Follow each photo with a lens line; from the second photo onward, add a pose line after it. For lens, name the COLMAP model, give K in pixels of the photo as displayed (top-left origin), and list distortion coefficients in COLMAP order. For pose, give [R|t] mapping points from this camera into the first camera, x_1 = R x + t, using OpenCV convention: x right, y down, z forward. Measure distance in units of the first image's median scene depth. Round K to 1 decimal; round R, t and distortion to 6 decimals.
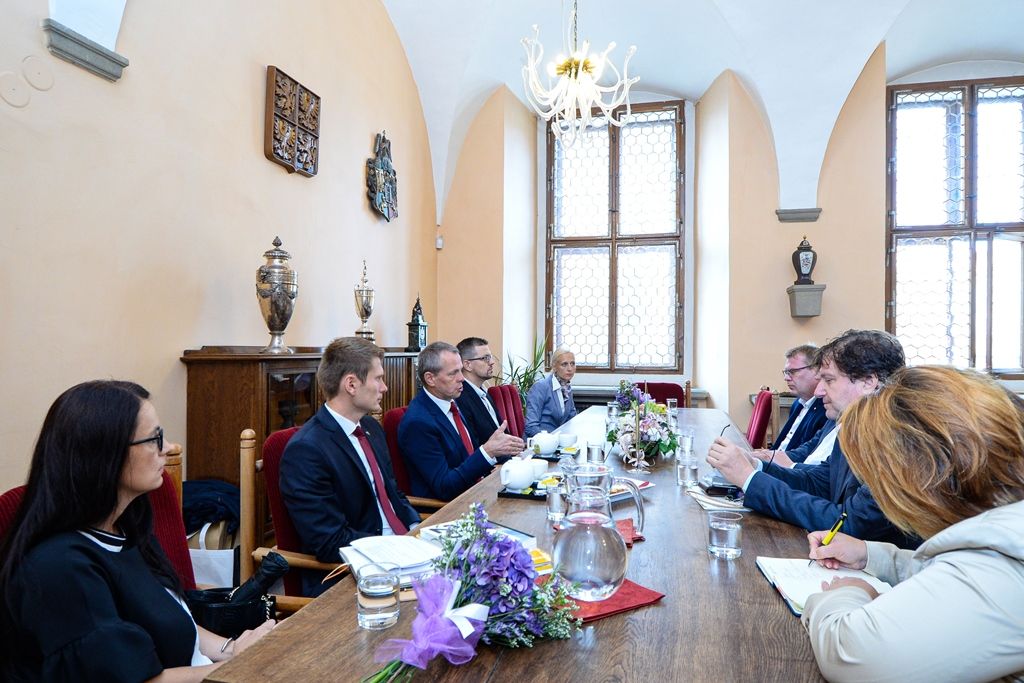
lens RADIAL K [[618.2, 0, 514.0], [0, 618.2, 342.7], [0, 0, 1]] dist [-0.004520, -0.000949]
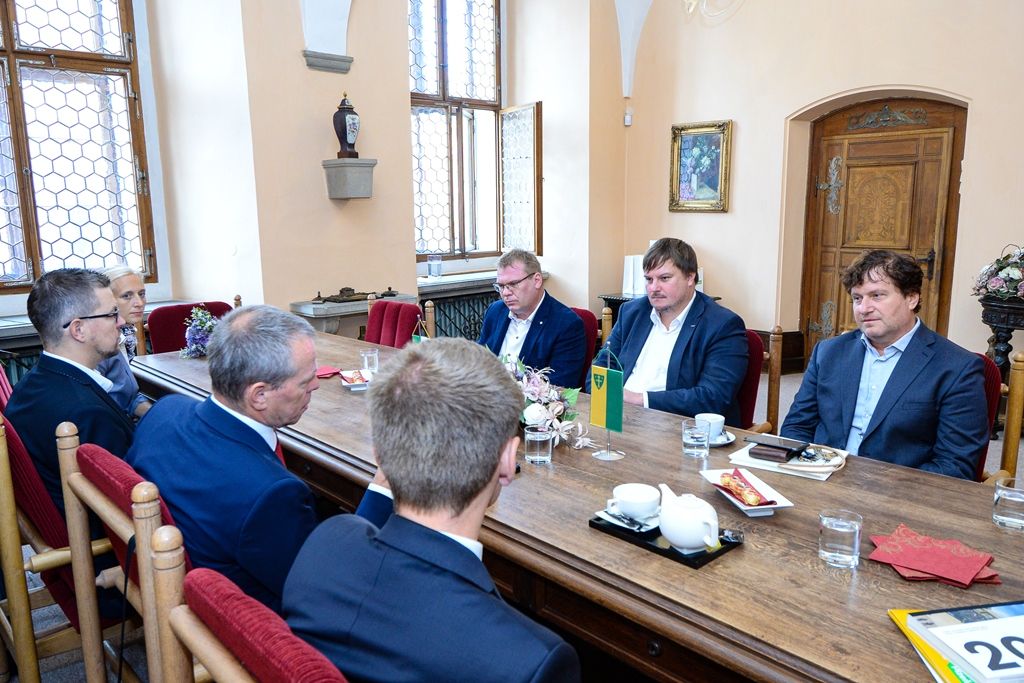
lens RADIAL K [[743.8, 0, 512.2], [0, 743.8, 341.4], [0, 0, 1]] dist [0.008257, 0.004420]
pose [[0.538225, -0.163331, 0.826823, -0.232547], [0.011295, 0.982352, 0.186701, -0.038025], [-0.842725, -0.091149, 0.530571, 0.292771]]
